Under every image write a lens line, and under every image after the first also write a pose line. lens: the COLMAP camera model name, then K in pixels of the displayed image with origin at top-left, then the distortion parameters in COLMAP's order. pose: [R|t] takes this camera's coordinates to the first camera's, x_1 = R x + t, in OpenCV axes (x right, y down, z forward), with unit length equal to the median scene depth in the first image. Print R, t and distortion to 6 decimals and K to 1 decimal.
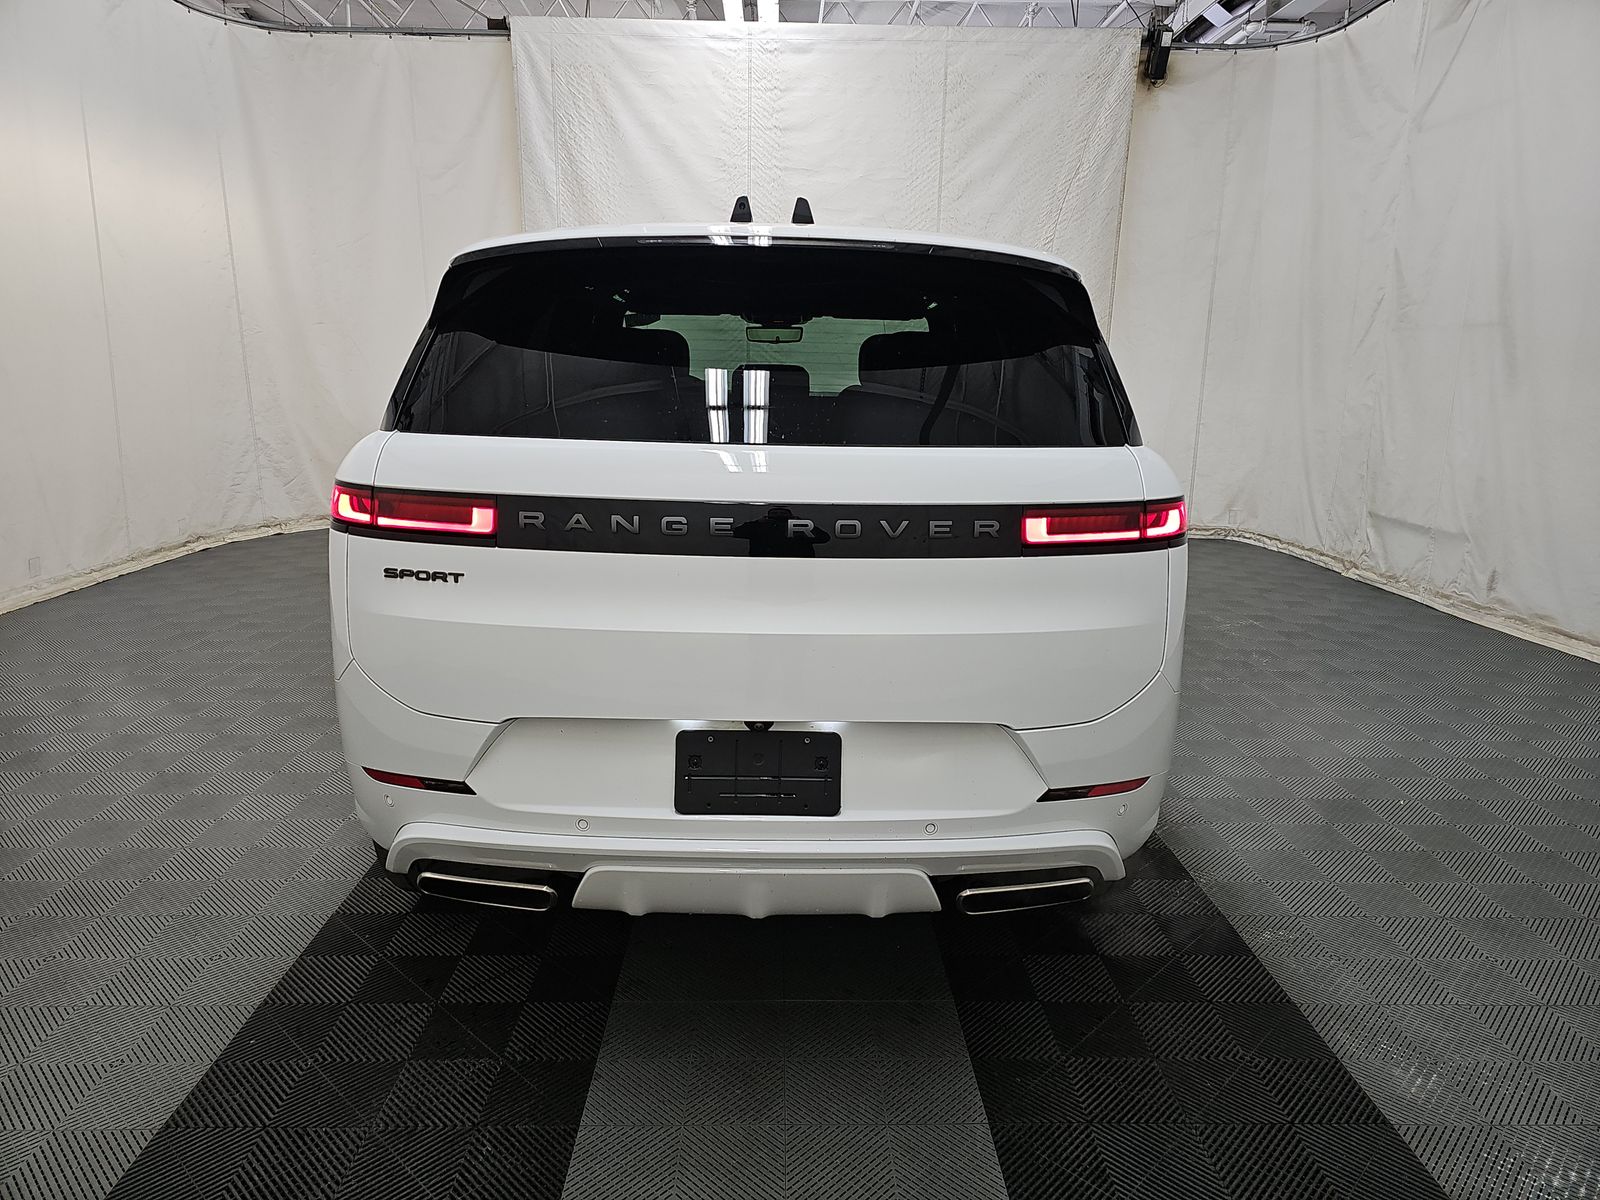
lens RADIAL K [[1048.8, 0, 805.4], [0, 1048.8, 607.3], [0, 0, 1]] dist [0.035114, -0.033713]
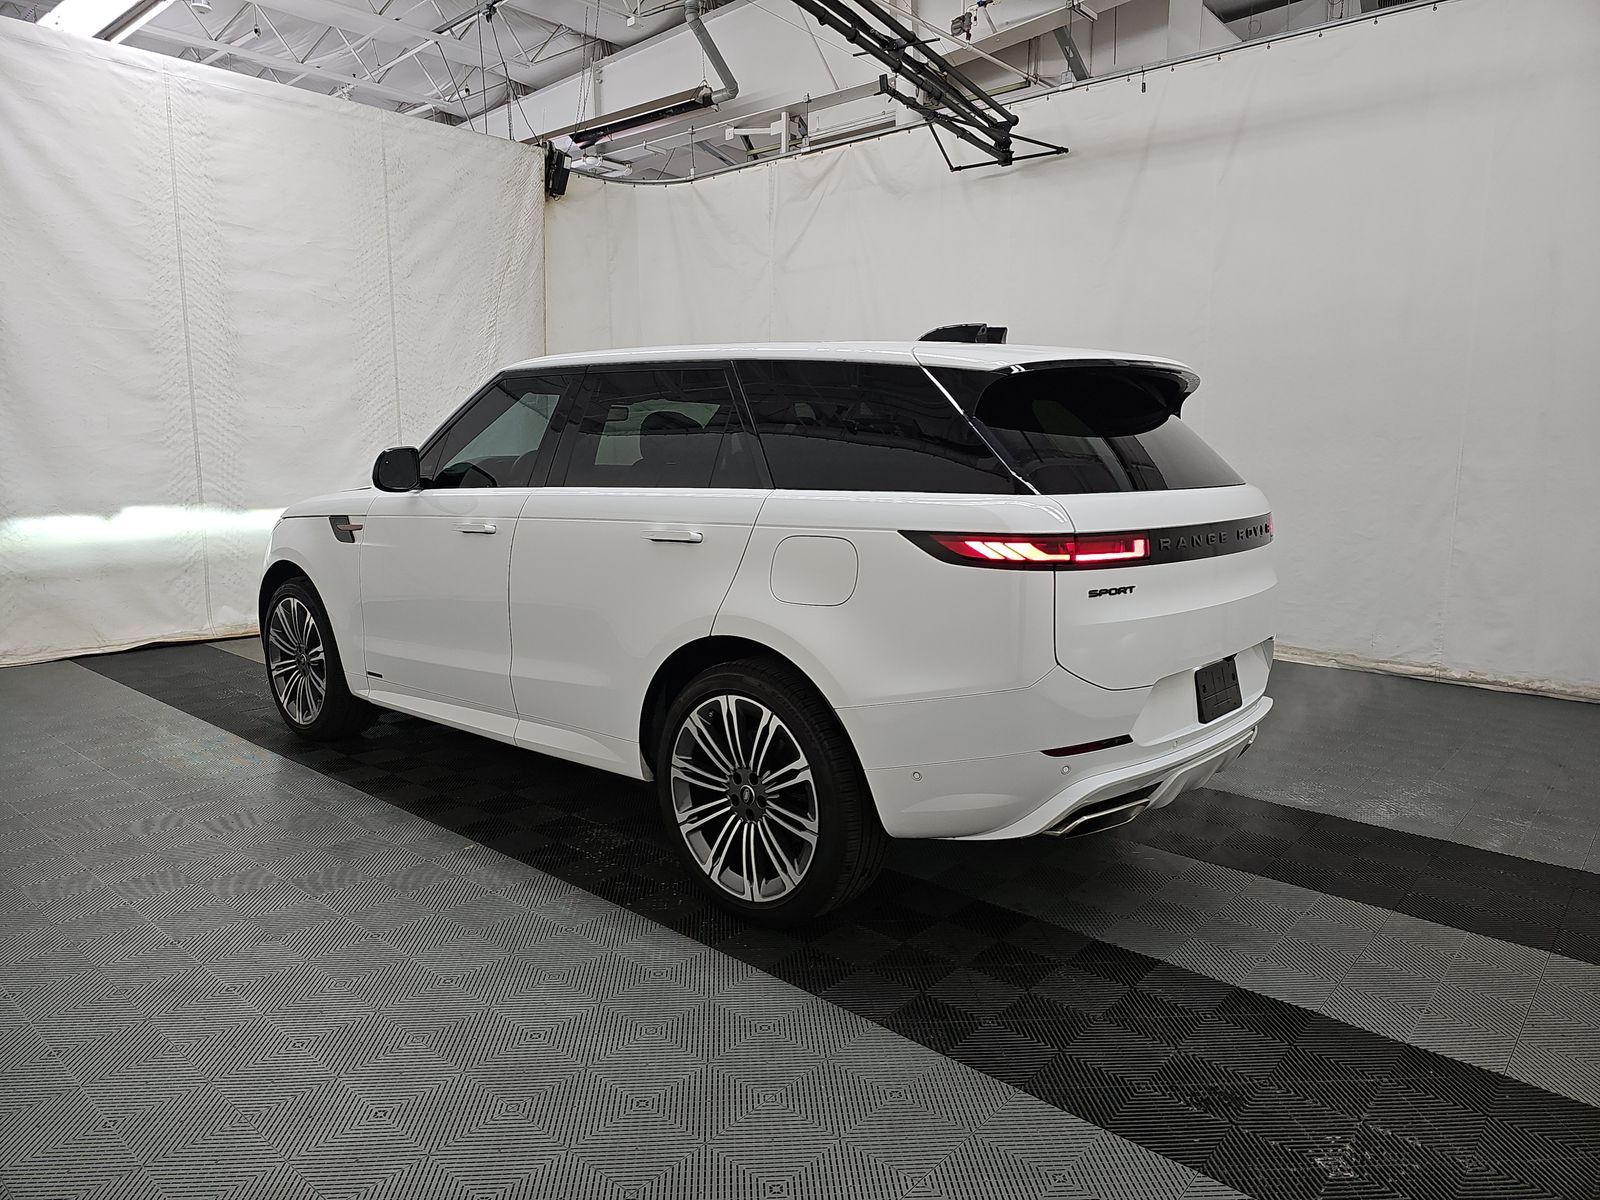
lens RADIAL K [[1048.8, 0, 792.2], [0, 1048.8, 606.3], [0, 0, 1]] dist [0.035114, -0.033713]
pose [[0.681755, -0.122623, 0.721230, -0.383274], [0.169556, 0.985494, 0.007276, -0.021438], [-0.711660, 0.117329, 0.692657, 0.074815]]
